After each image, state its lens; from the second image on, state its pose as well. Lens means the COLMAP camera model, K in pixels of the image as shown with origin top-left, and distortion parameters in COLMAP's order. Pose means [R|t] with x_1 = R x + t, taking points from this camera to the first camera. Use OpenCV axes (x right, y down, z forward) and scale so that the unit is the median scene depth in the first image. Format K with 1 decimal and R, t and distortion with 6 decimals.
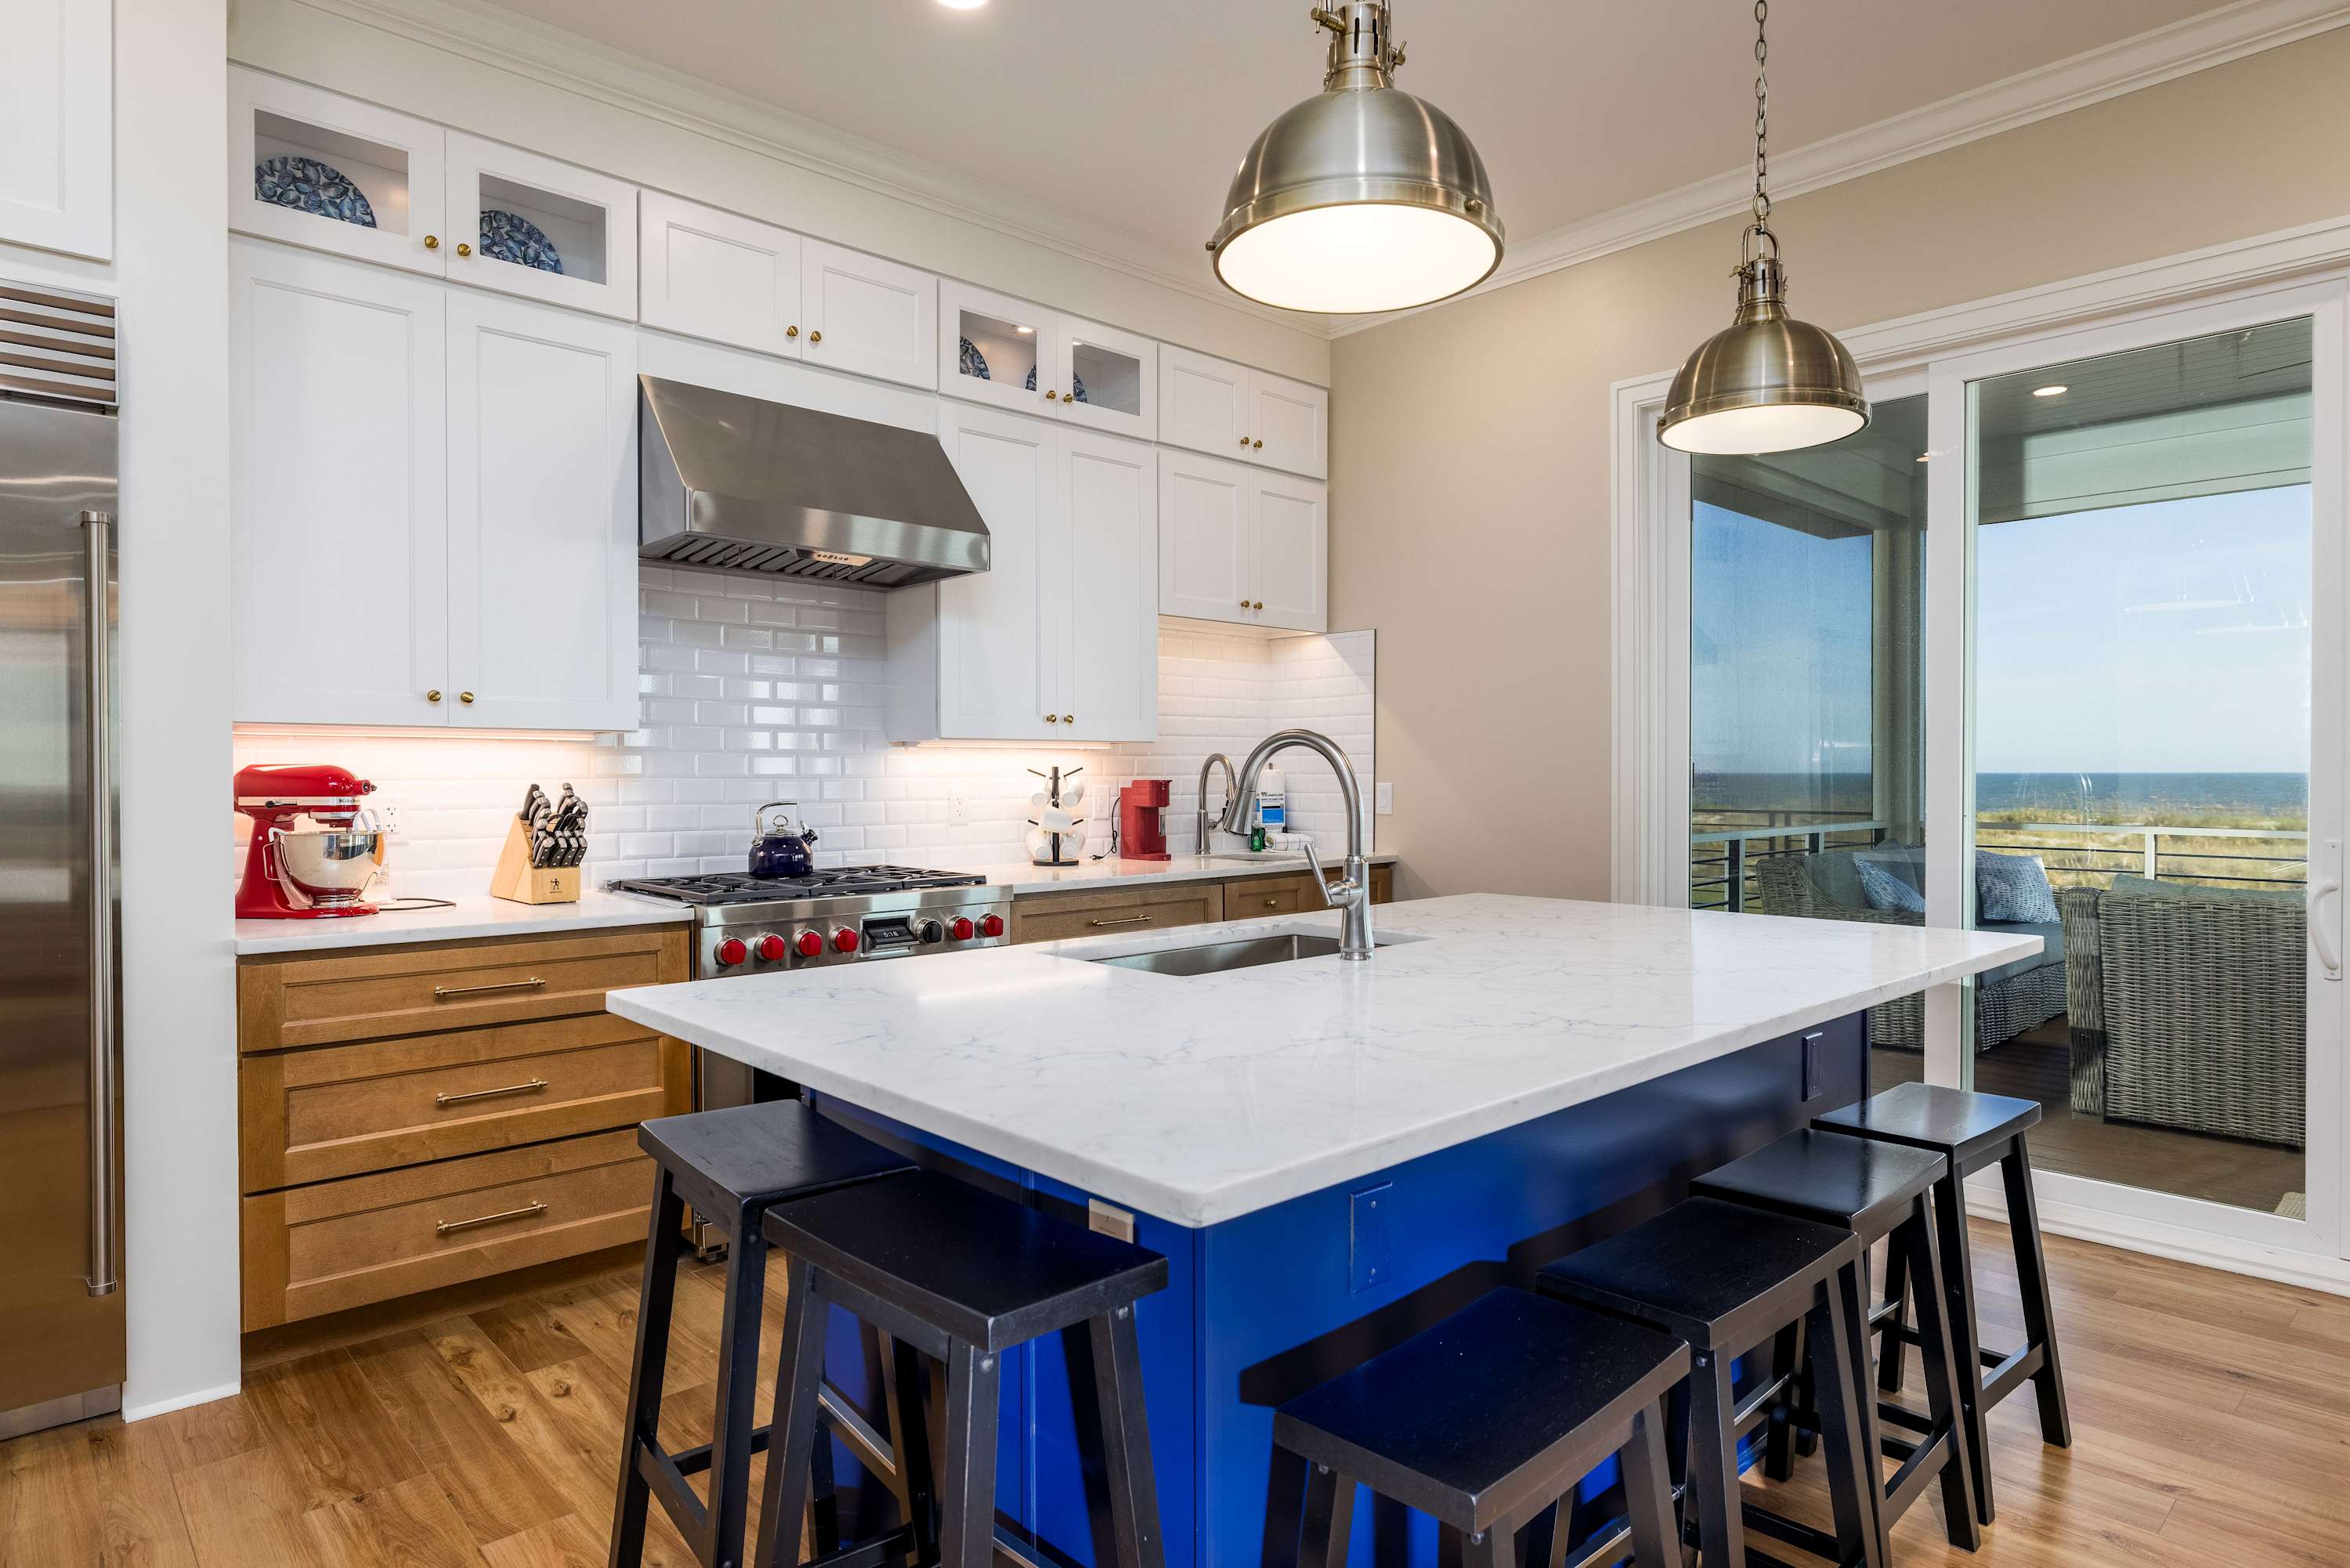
lens RADIAL K [[1308.1, 0, 1175.0], [0, 1308.1, 784.0], [0, 0, 1]] dist [-0.001149, -0.002071]
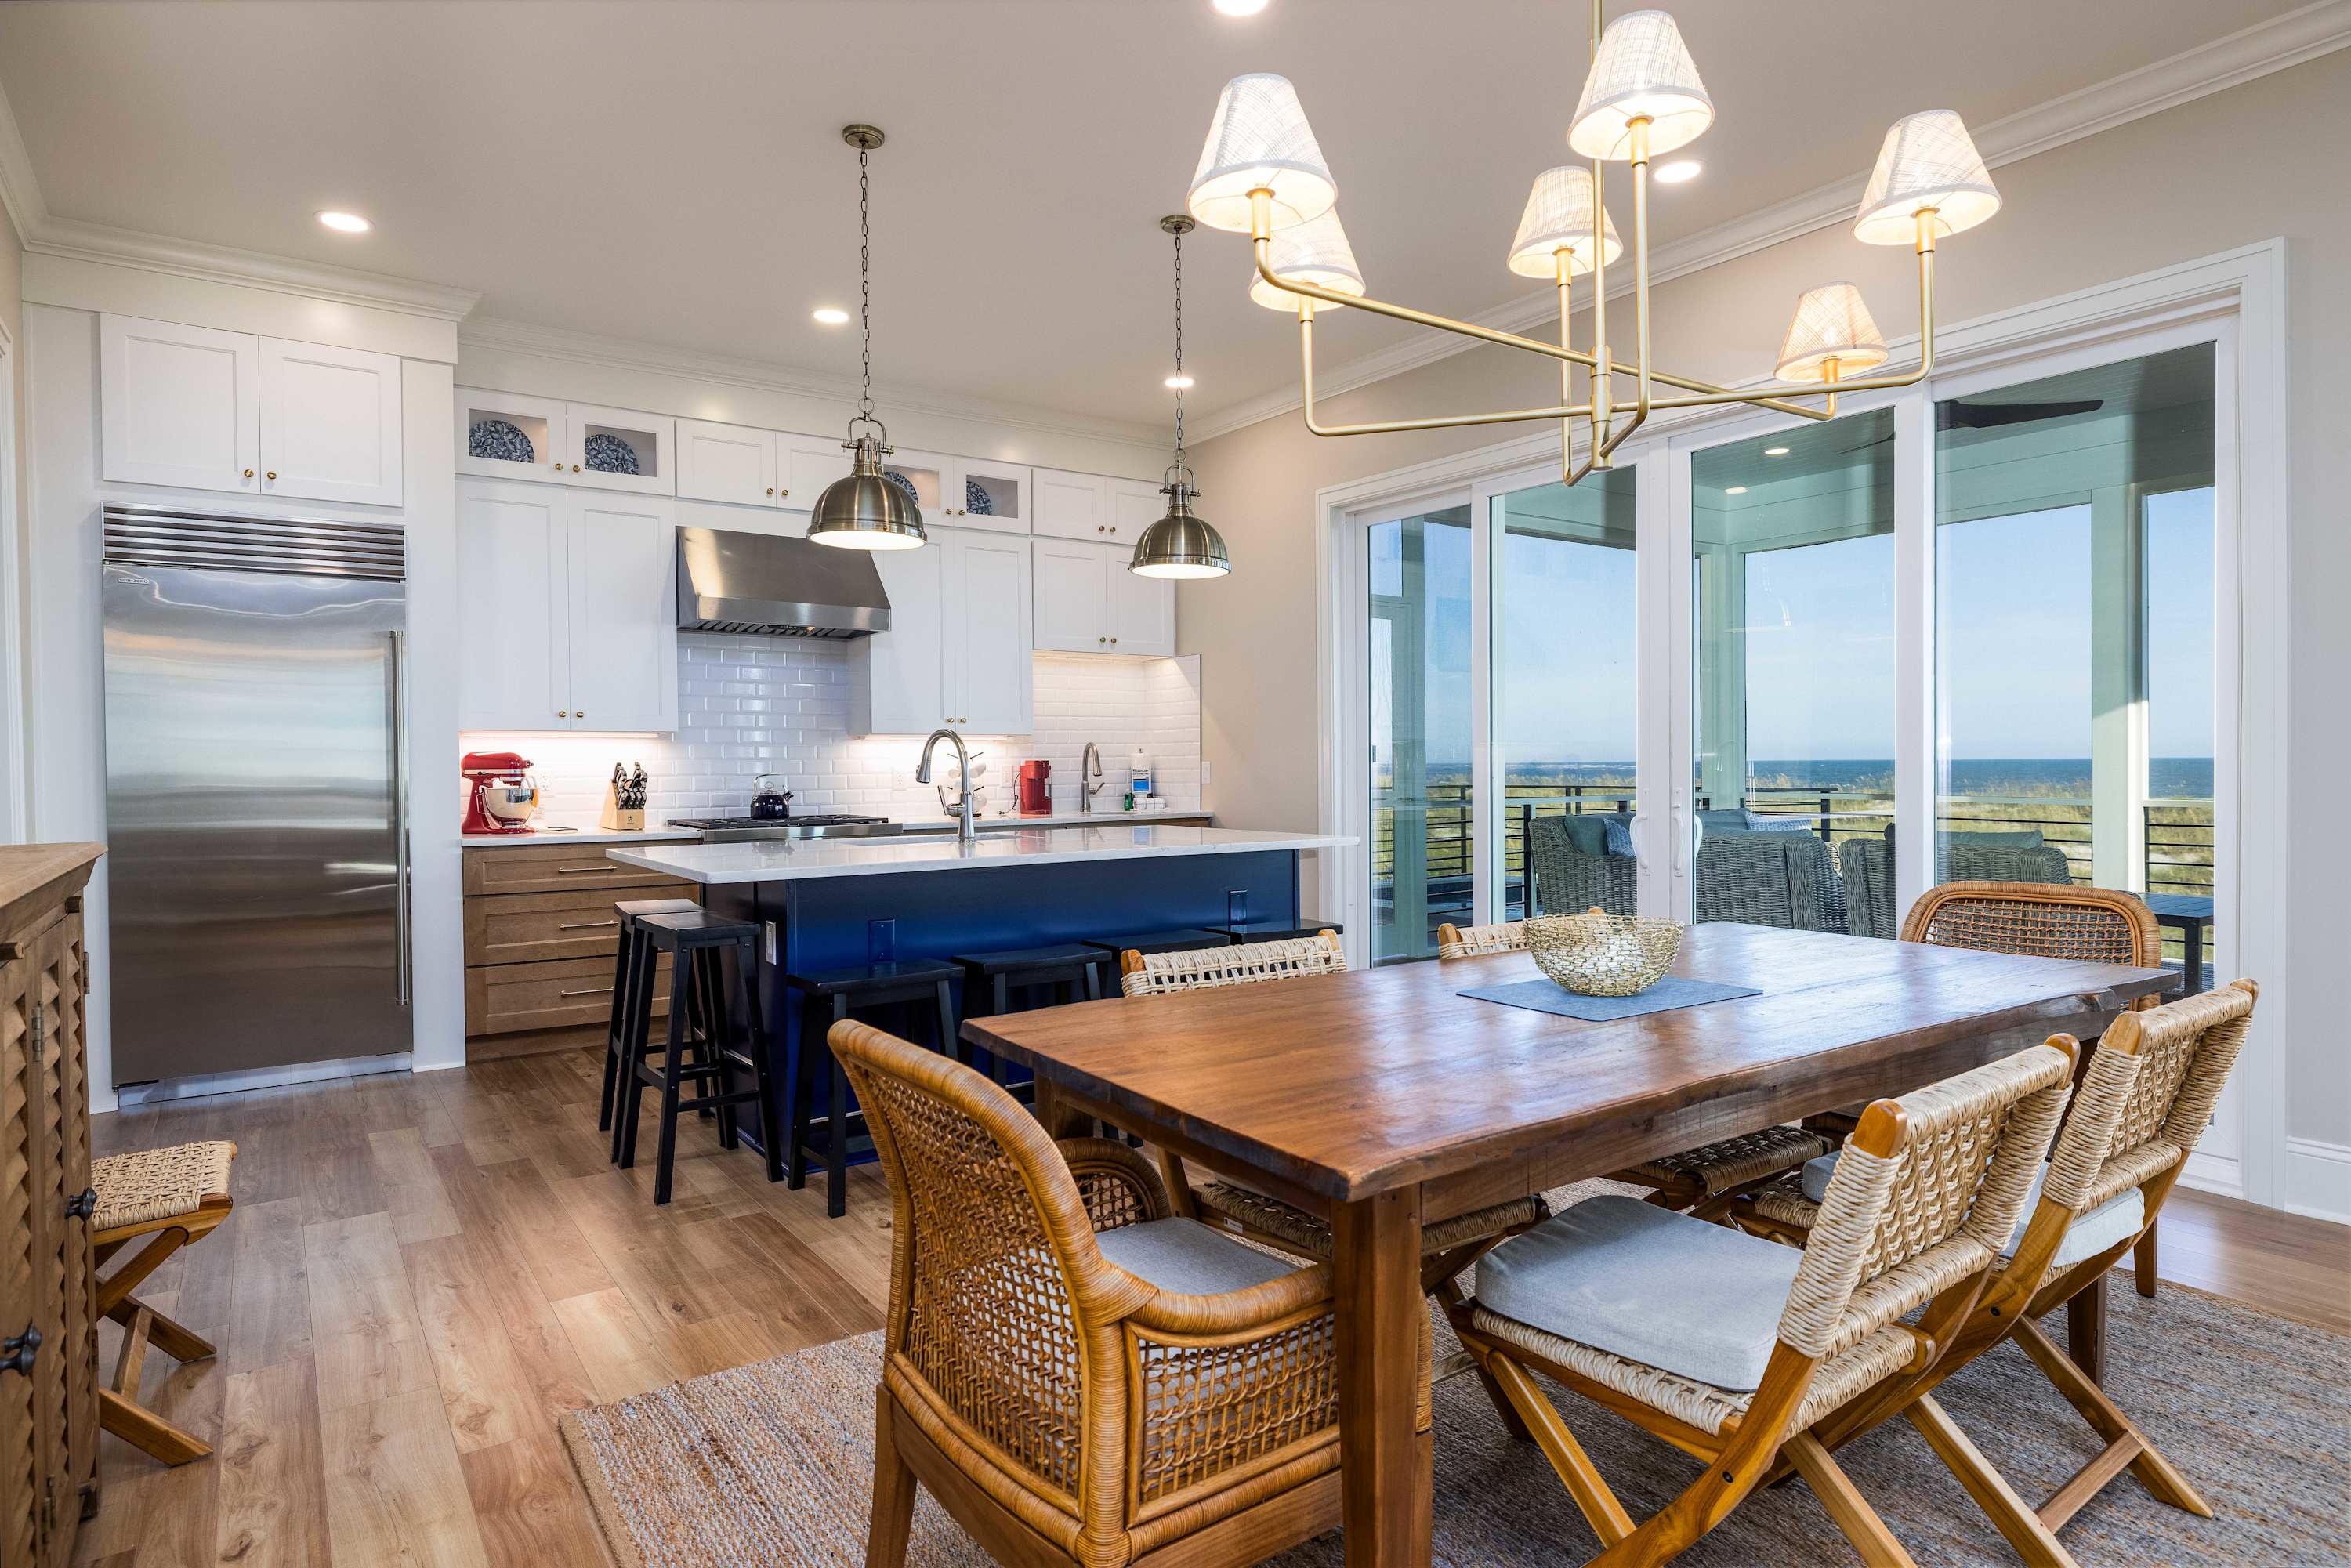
lens RADIAL K [[1308.7, 0, 1175.5], [0, 1308.7, 784.0], [0, 0, 1]] dist [0.007061, 0.000890]
pose [[0.990047, -0.003873, -0.140681, 0.544379], [0.004879, 0.999965, 0.006806, 0.022303], [0.140649, -0.007424, 0.990032, -0.702601]]
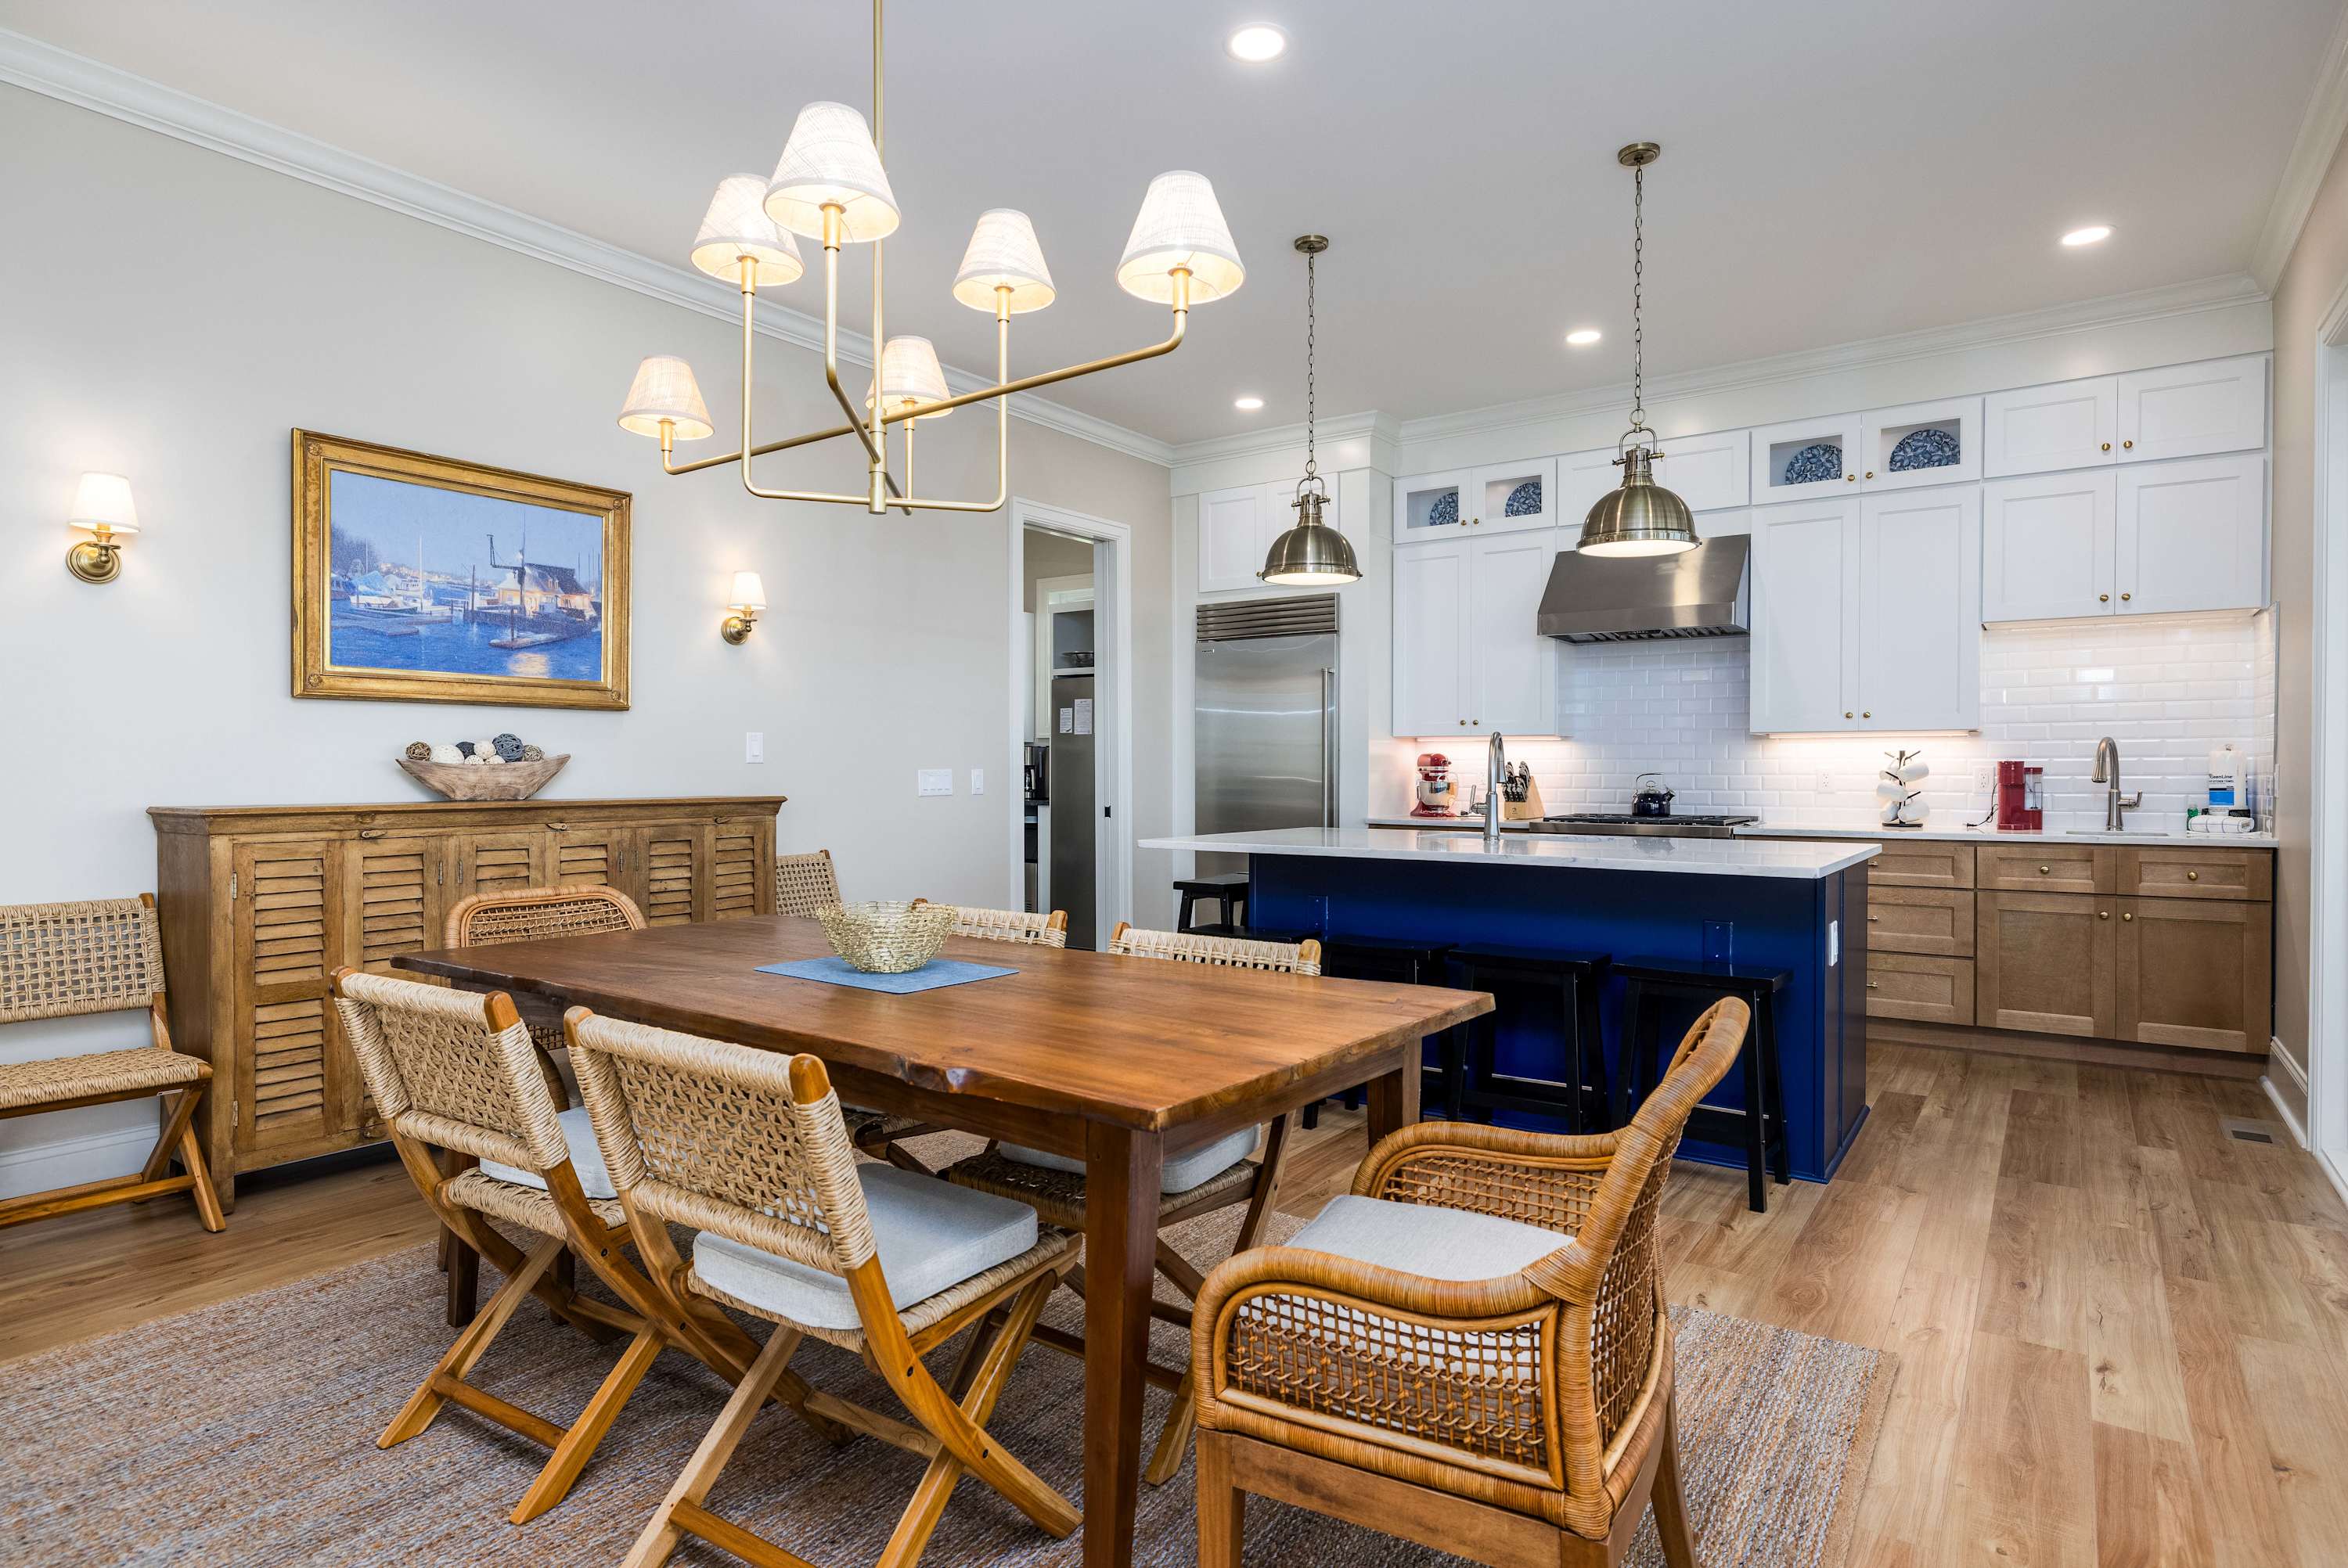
lens RADIAL K [[1213.5, 0, 1174.0], [0, 1213.5, 784.0], [0, 0, 1]] dist [-0.000611, -0.000047]
pose [[0.204457, 0.014412, -0.978770, 1.411096], [-0.010100, 0.999869, 0.012612, 0.017677], [0.978823, 0.007307, 0.204576, 0.066775]]
